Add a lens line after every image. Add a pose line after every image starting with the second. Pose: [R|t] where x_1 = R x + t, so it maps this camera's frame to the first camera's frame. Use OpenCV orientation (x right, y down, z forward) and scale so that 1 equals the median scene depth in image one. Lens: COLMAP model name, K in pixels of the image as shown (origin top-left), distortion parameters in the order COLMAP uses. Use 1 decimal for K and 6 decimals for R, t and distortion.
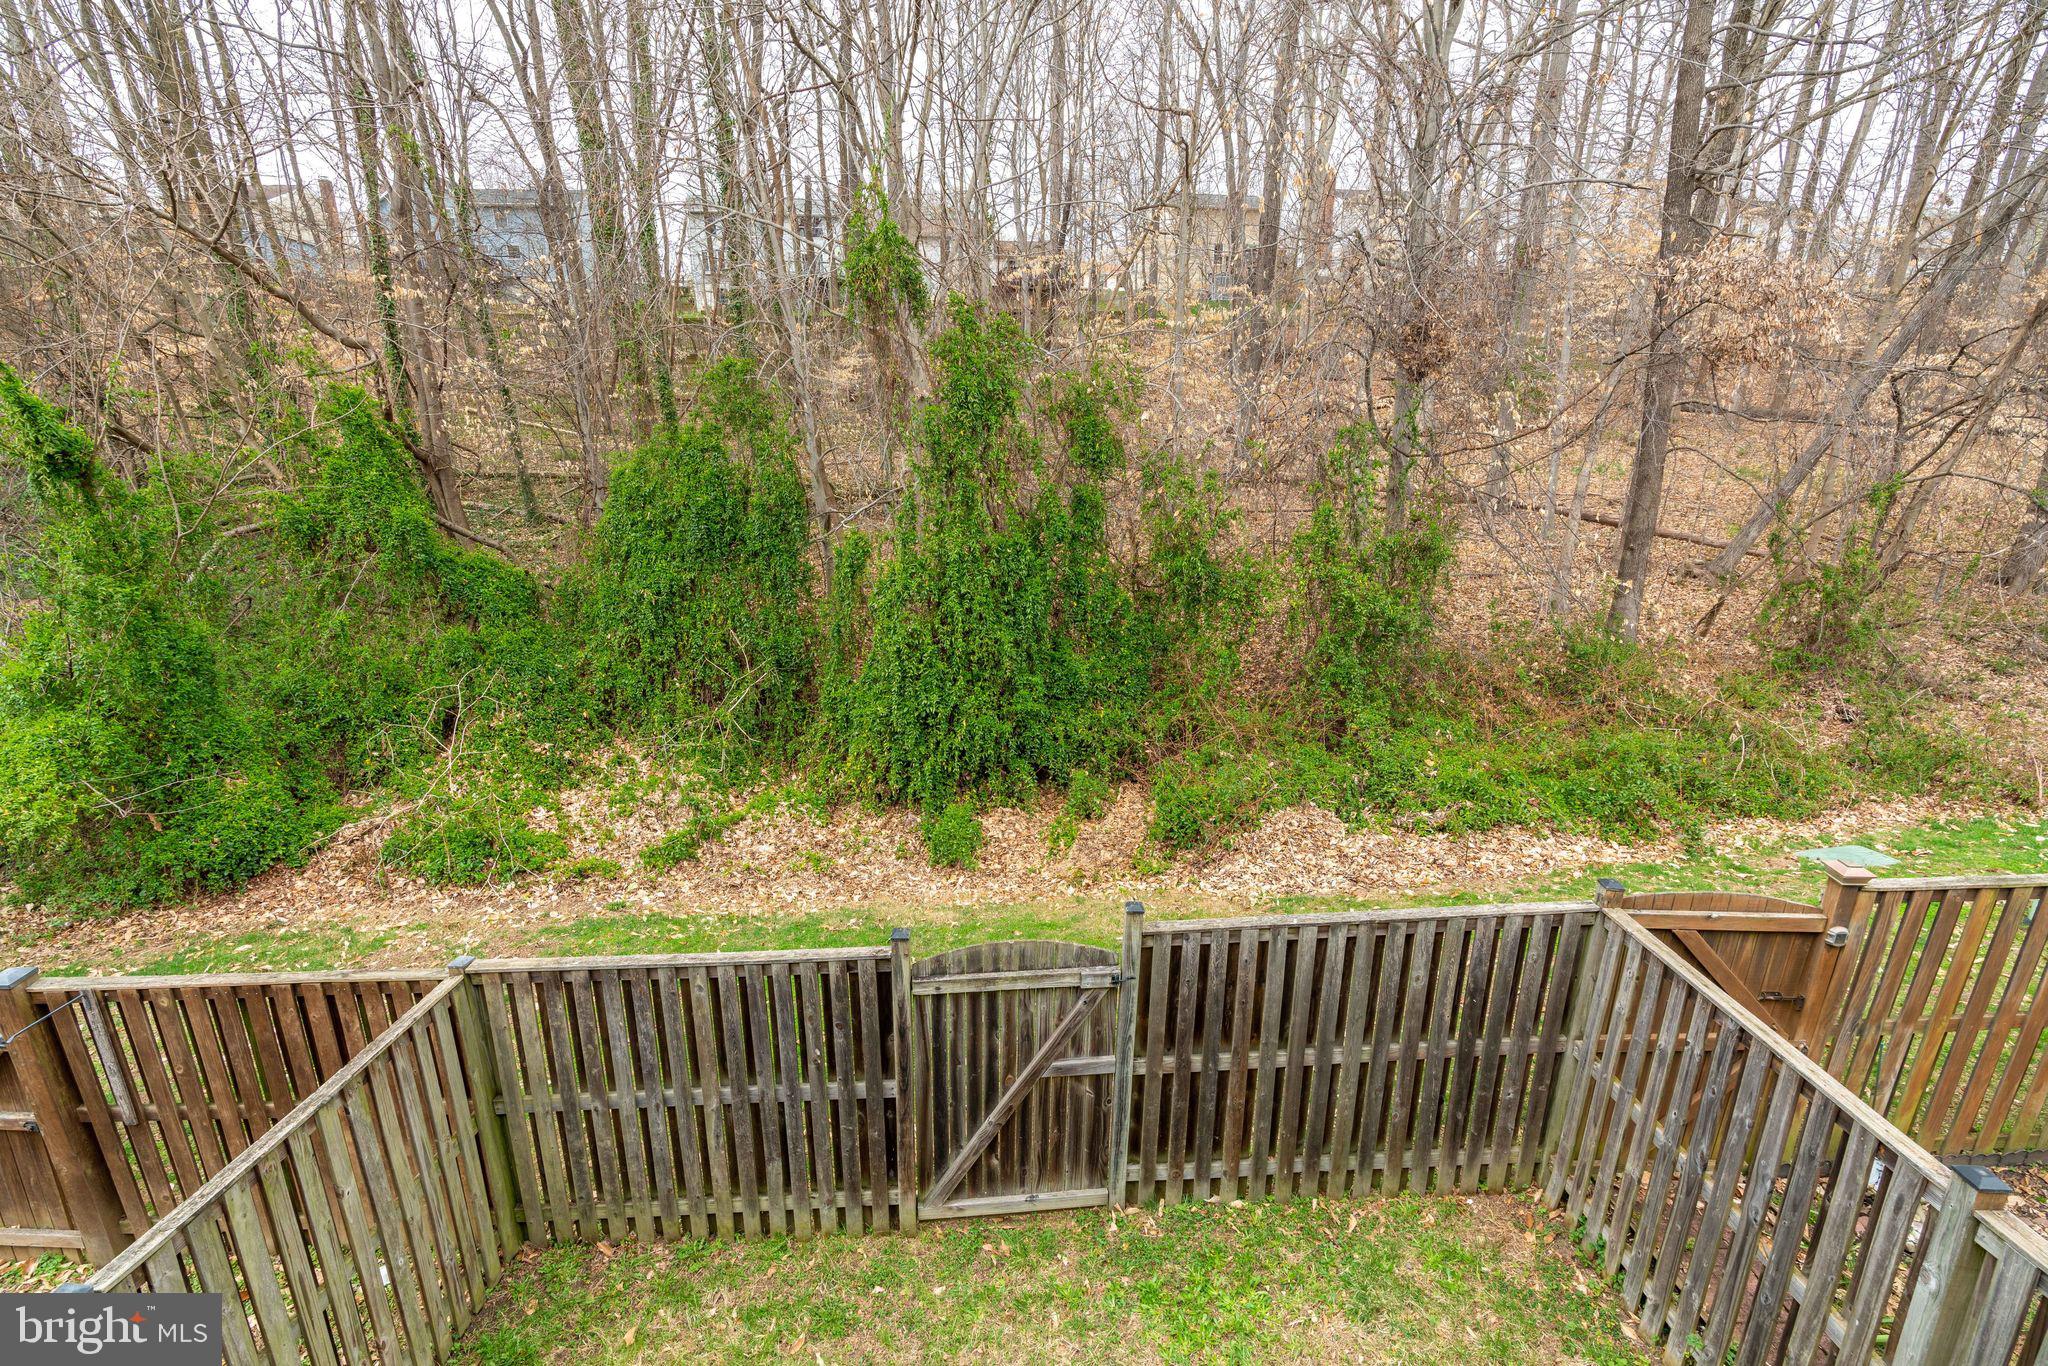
lens RADIAL K [[911.8, 0, 1010.4], [0, 911.8, 683.4], [0, 0, 1]] dist [0.012100, -0.000541]
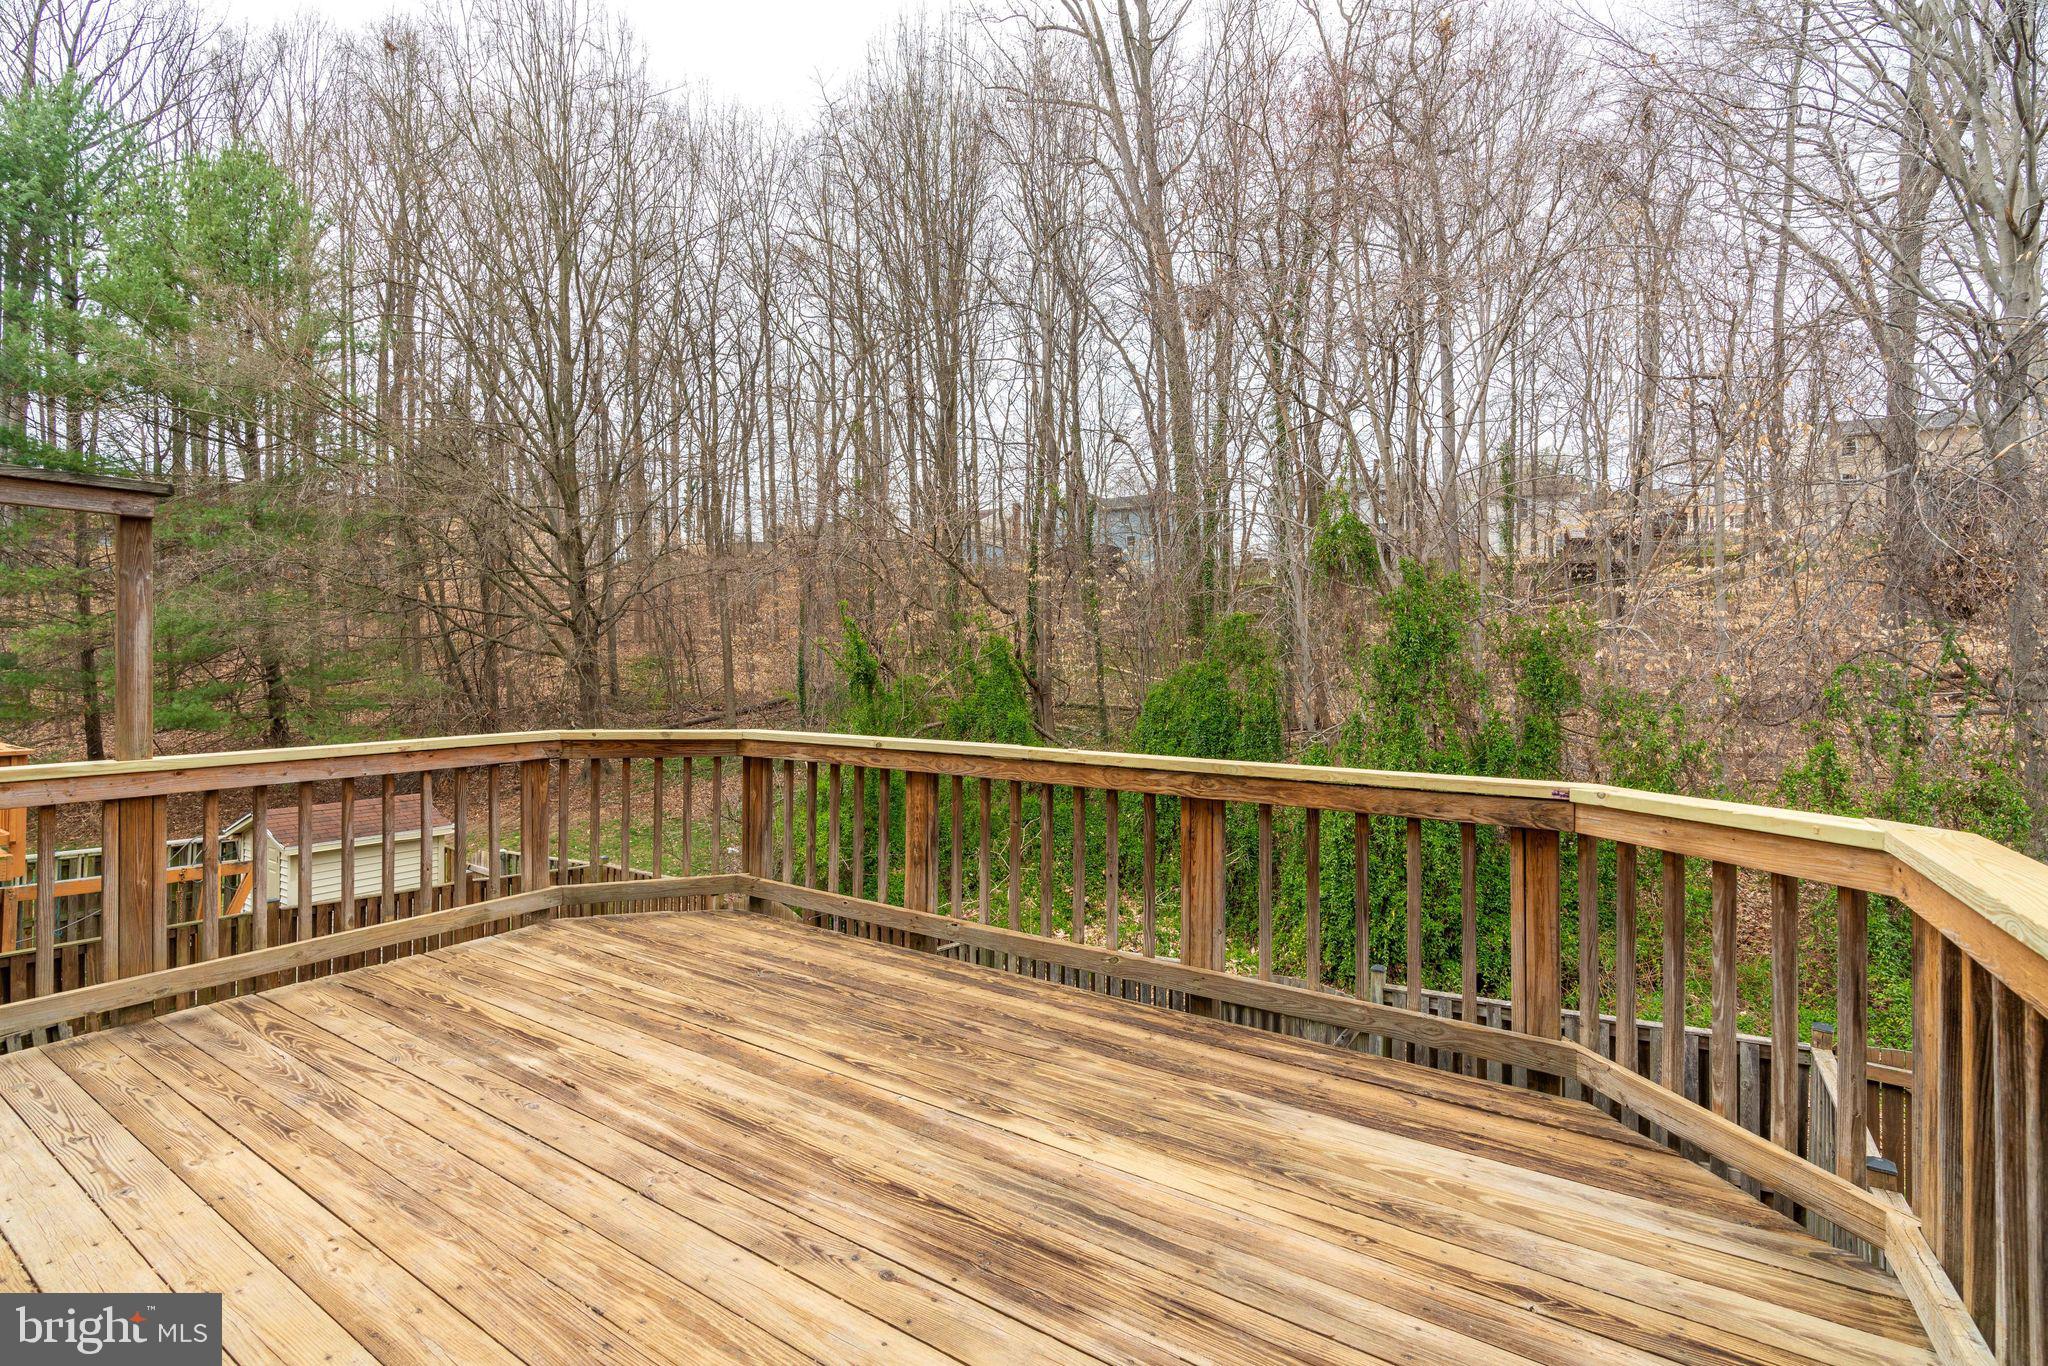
lens RADIAL K [[911.8, 0, 1016.7], [0, 911.8, 668.1], [0, 0, 1]] dist [0.012100, -0.000541]
pose [[0.831859, 0.009445, -0.554907, 0.414948], [-0.164509, 0.959116, -0.230290, 0.198723], [0.530045, 0.282856, 0.799403, -0.526409]]
